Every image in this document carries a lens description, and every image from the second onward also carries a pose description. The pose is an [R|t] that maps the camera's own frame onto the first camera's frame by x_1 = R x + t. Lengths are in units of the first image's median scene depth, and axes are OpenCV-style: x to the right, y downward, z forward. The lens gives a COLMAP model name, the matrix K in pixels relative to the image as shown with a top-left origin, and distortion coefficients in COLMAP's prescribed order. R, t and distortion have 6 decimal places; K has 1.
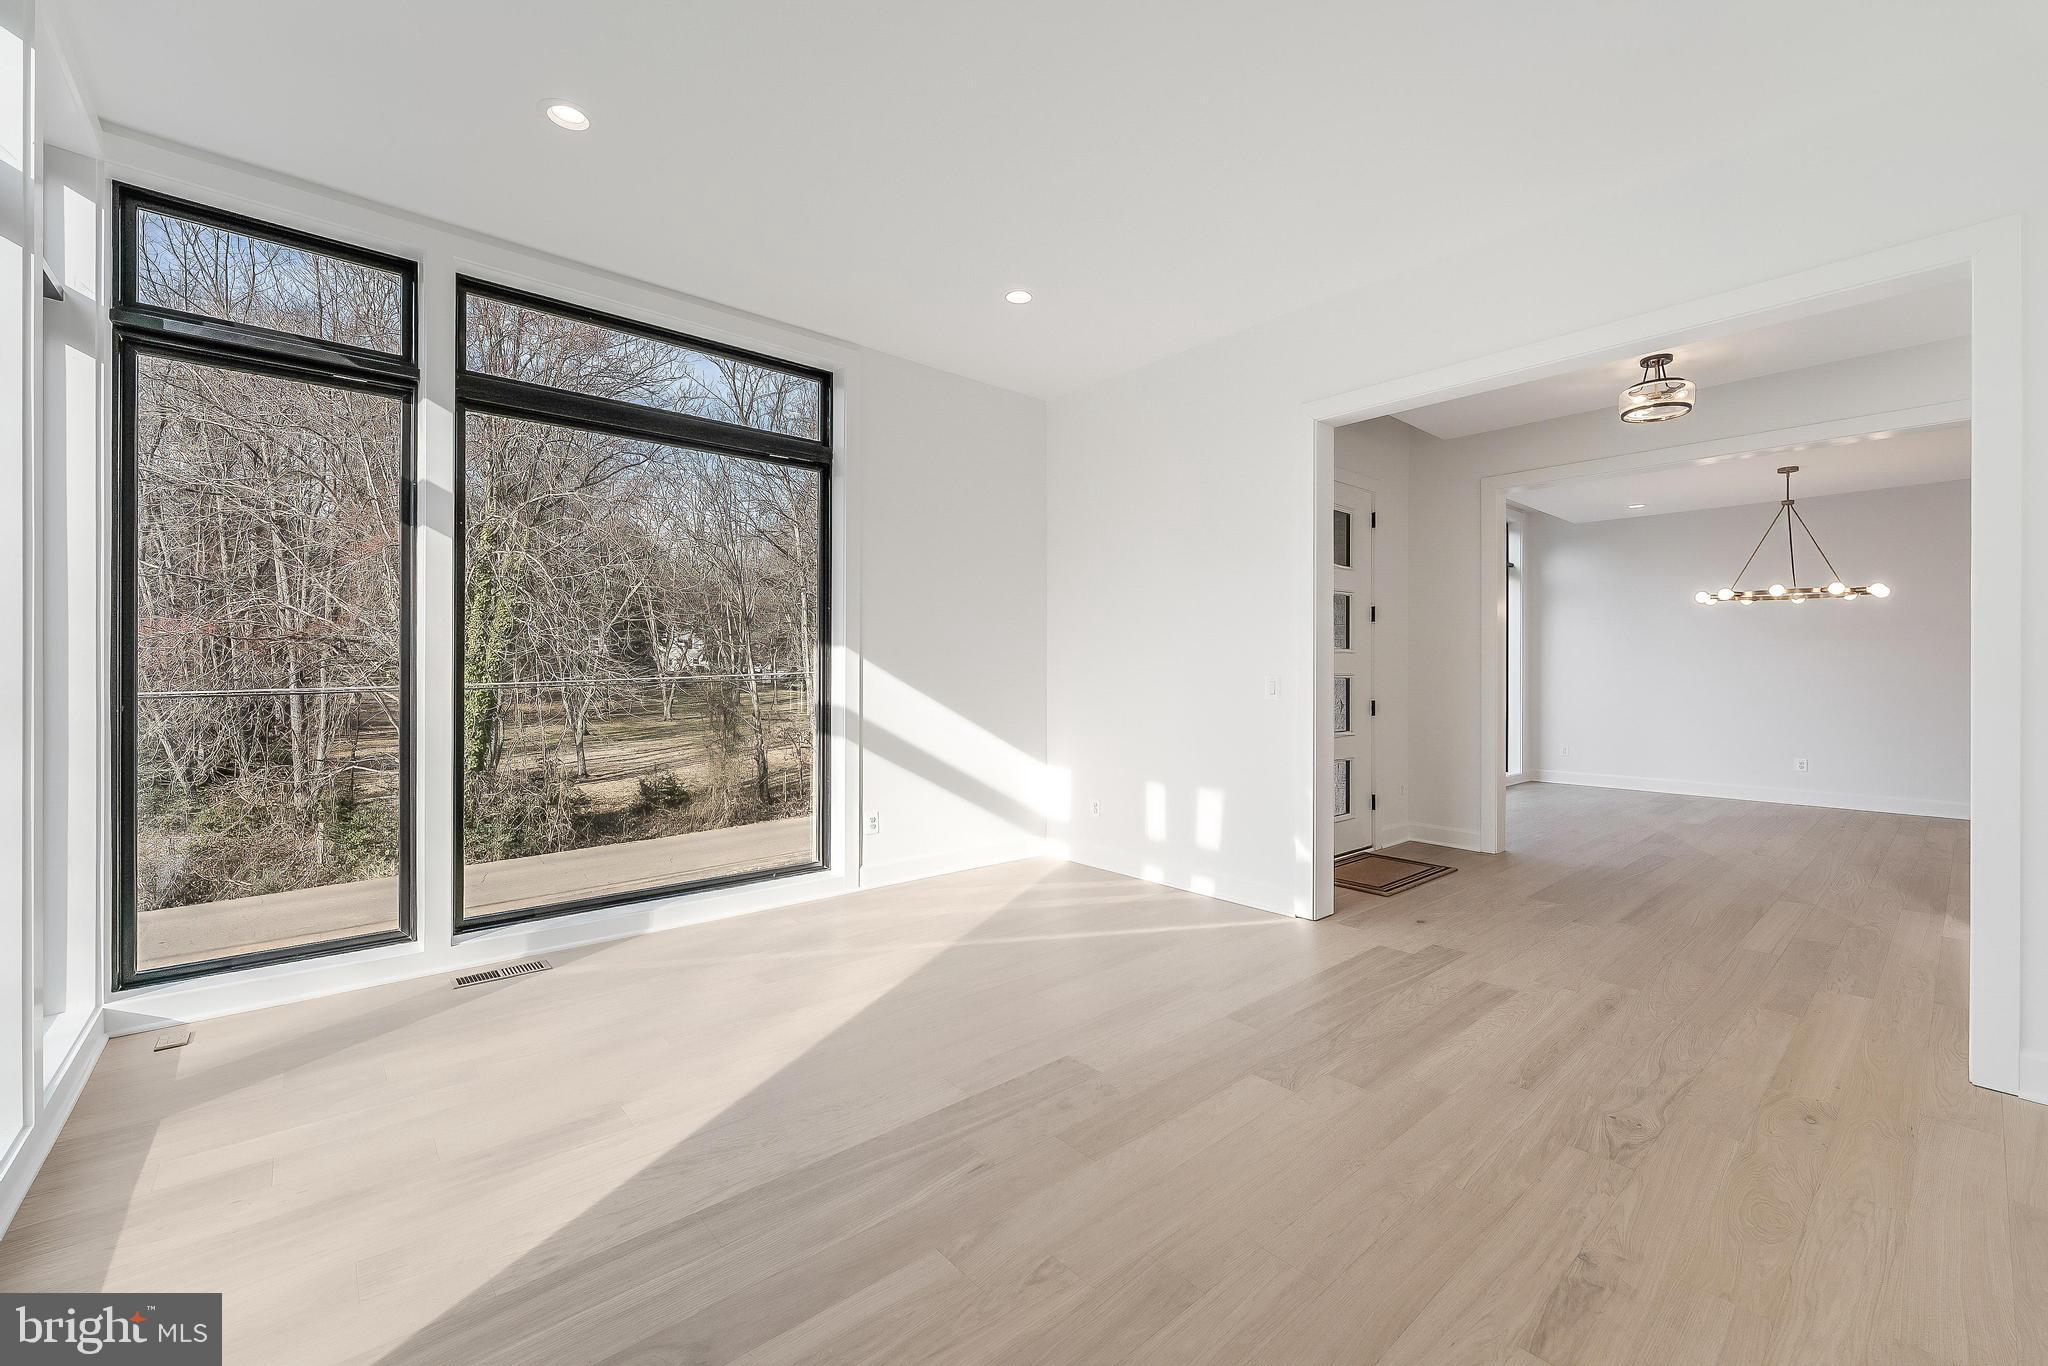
lens RADIAL K [[817.0, 0, 1030.7], [0, 817.0, 674.2], [0, 0, 1]] dist [0.000086, -0.000047]
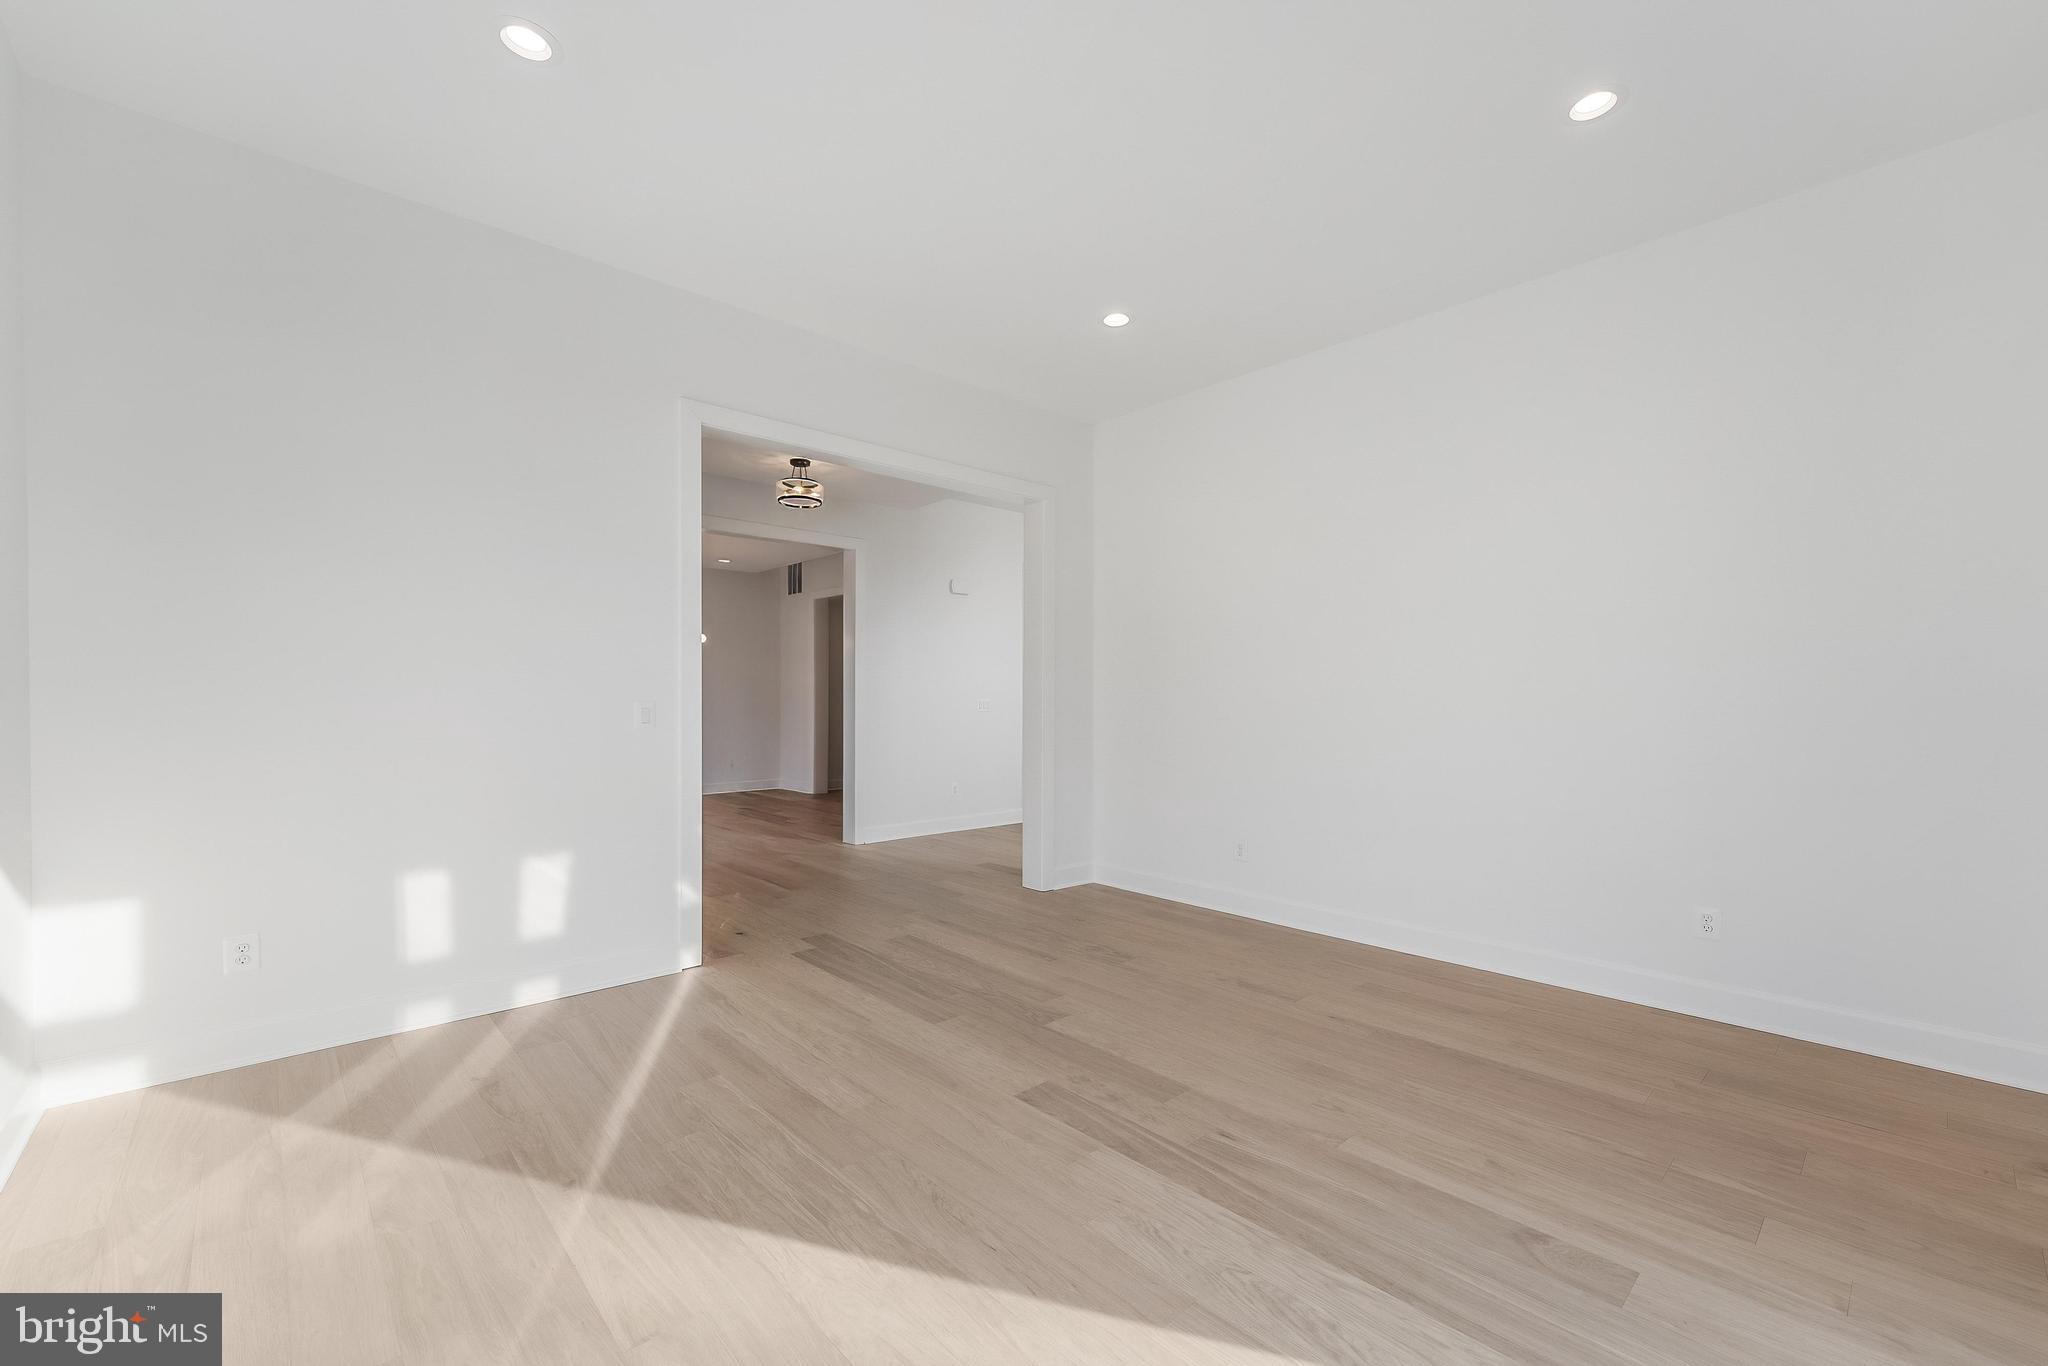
lens RADIAL K [[841.5, 0, 1030.8], [0, 841.5, 693.9], [0, 0, 1]] dist [0.000175, 0.000040]
pose [[-0.025437, 0.003646, 0.999670, -0.798555], [0.001422, 0.999992, -0.003611, -0.001036], [-0.999675, 0.001330, -0.025442, 0.848086]]
